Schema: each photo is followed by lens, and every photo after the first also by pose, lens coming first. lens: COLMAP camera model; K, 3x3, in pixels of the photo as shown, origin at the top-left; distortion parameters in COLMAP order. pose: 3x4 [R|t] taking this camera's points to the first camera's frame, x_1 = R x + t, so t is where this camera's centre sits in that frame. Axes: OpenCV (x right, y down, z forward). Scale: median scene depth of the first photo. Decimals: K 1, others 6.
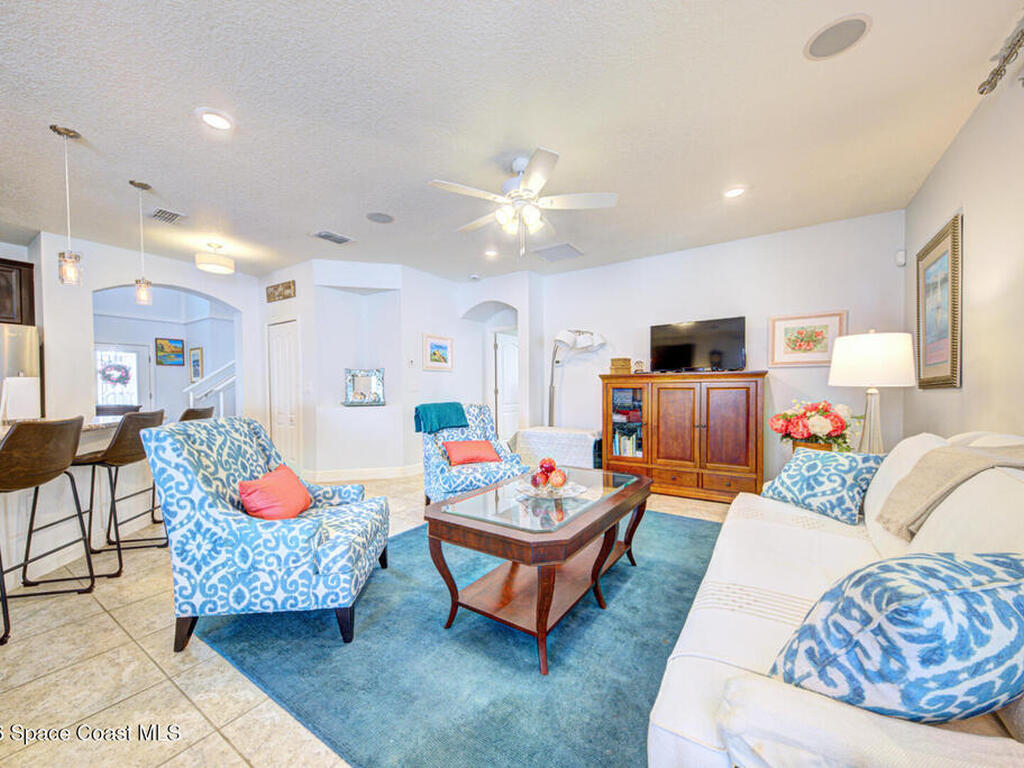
lens RADIAL K [[398.7, 0, 517.4], [0, 398.7, 388.9], [0, 0, 1]] dist [0.003370, 0.000033]
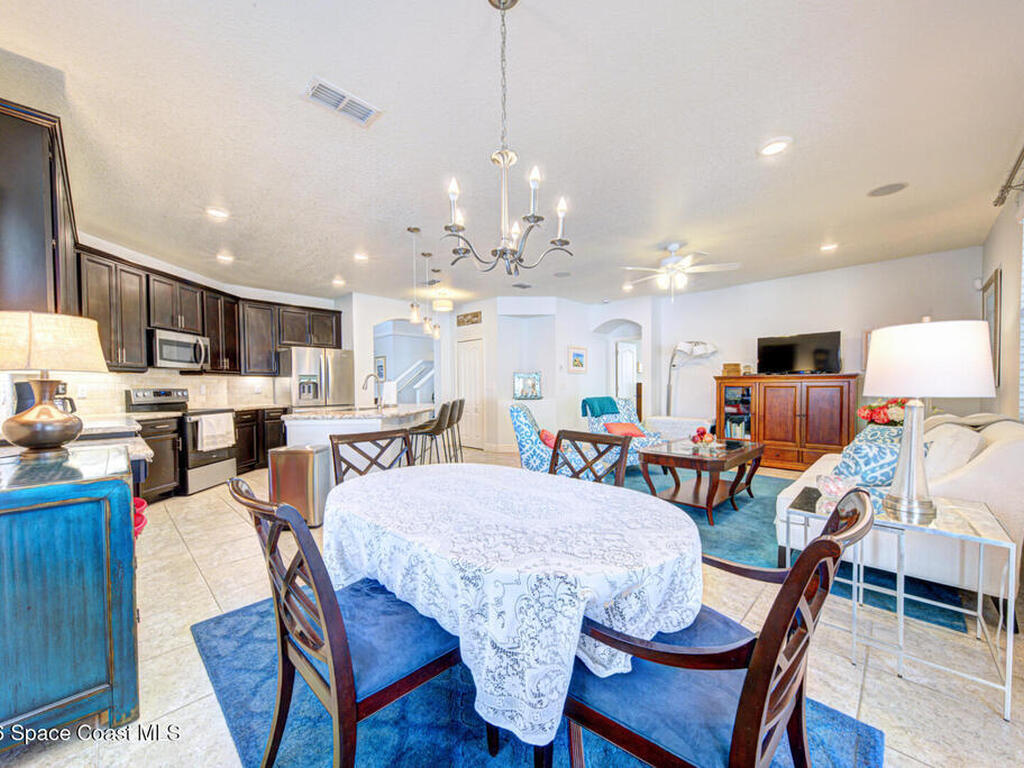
lens RADIAL K [[398.7, 0, 507.9], [0, 398.7, 390.3], [0, 0, 1]] dist [0.003370, 0.000033]
pose [[0.978134, 0.000903, -0.207974, -0.200858], [0.001652, 0.999925, 0.012108, -0.006687], [0.207969, -0.012187, 0.978059, -0.462296]]
